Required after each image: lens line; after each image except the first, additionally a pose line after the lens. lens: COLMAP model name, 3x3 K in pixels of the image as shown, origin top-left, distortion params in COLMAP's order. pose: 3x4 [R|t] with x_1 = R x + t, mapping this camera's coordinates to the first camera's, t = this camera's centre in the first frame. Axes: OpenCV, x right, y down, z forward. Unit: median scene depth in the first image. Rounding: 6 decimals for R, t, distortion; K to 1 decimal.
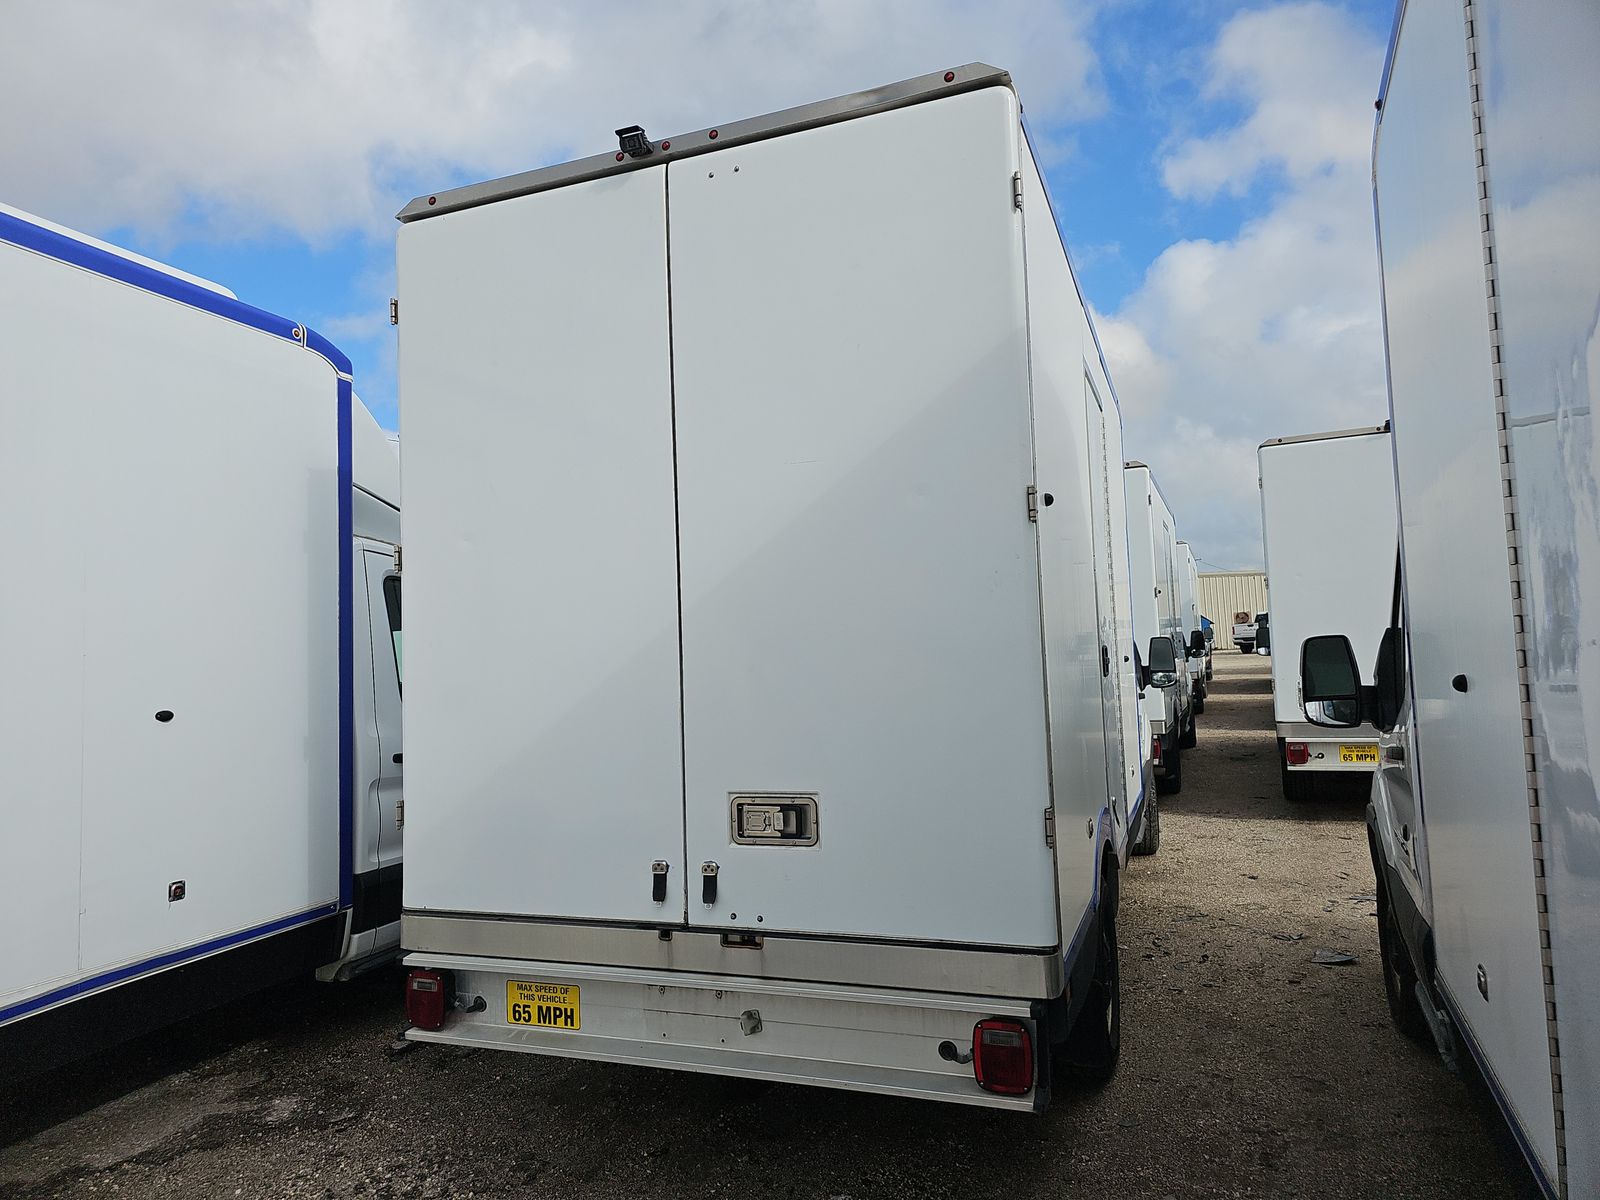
lens RADIAL K [[1061.1, 0, 766.6], [0, 1061.1, 600.2], [0, 0, 1]] dist [0.021189, -0.000660]
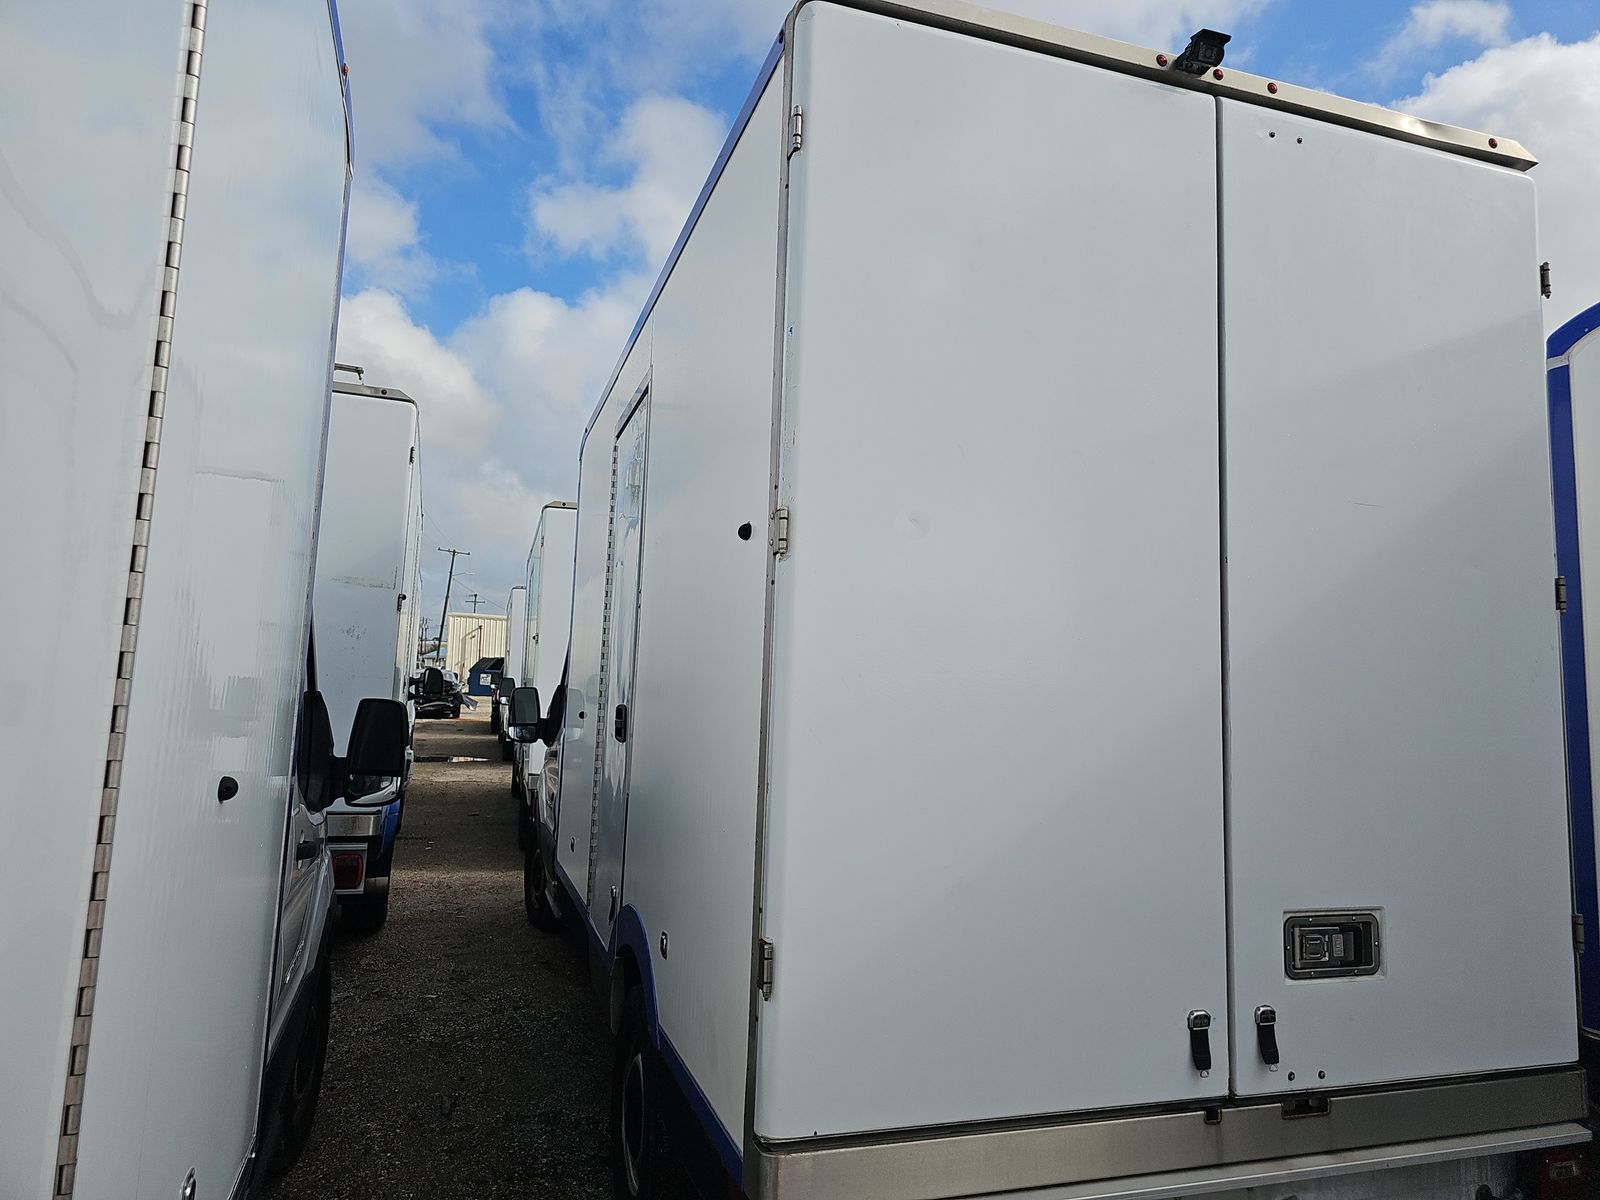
lens RADIAL K [[1175.2, 0, 802.8], [0, 1175.2, 573.3], [0, 0, 1]] dist [-0.008110, -0.008423]
pose [[0.746411, 0.142101, 0.650137, -0.819162], [-0.098975, 0.989776, -0.102704, 0.057134], [-0.658084, 0.012312, 0.752844, 0.549481]]
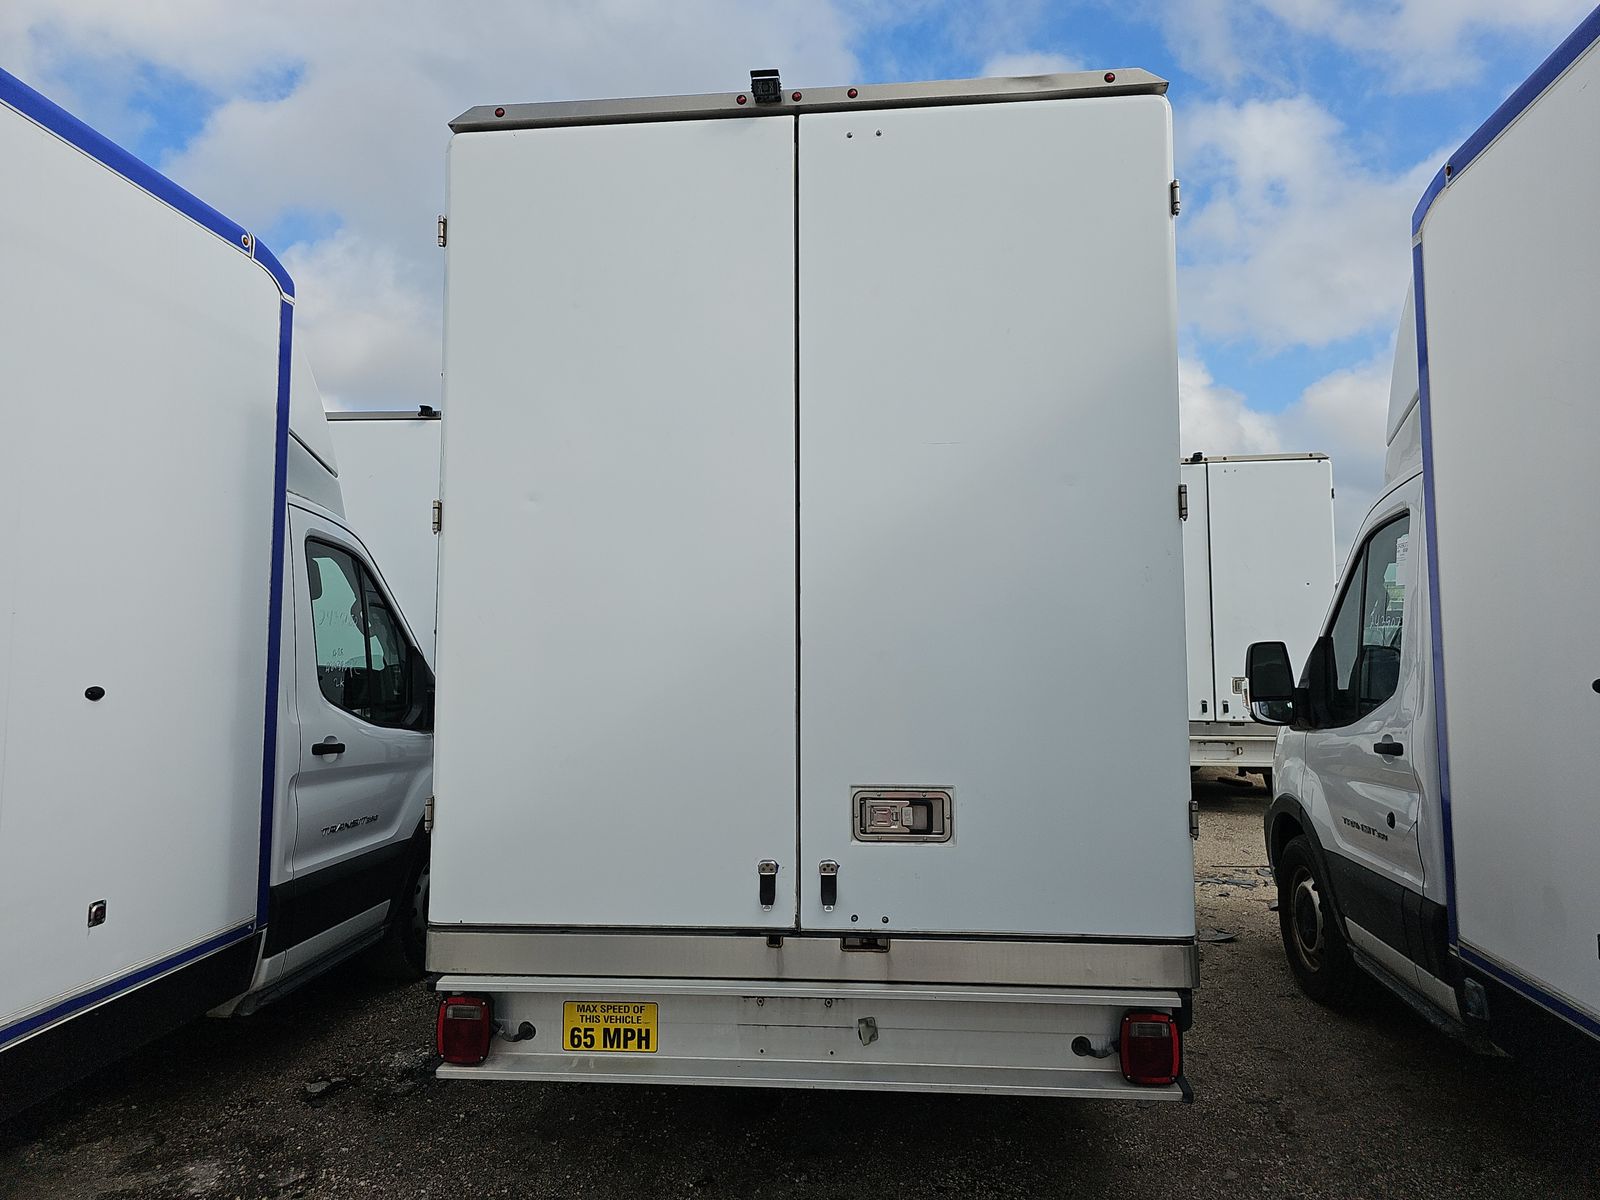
lens RADIAL K [[1069.8, 0, 799.7], [0, 1069.8, 575.0], [0, 0, 1]] dist [0.019902, -0.006379]
pose [[0.959903, 0.050276, 0.275786, -0.327002], [-0.045360, 0.998678, -0.024180, 0.017834], [-0.276637, 0.010701, 0.960915, 0.091677]]
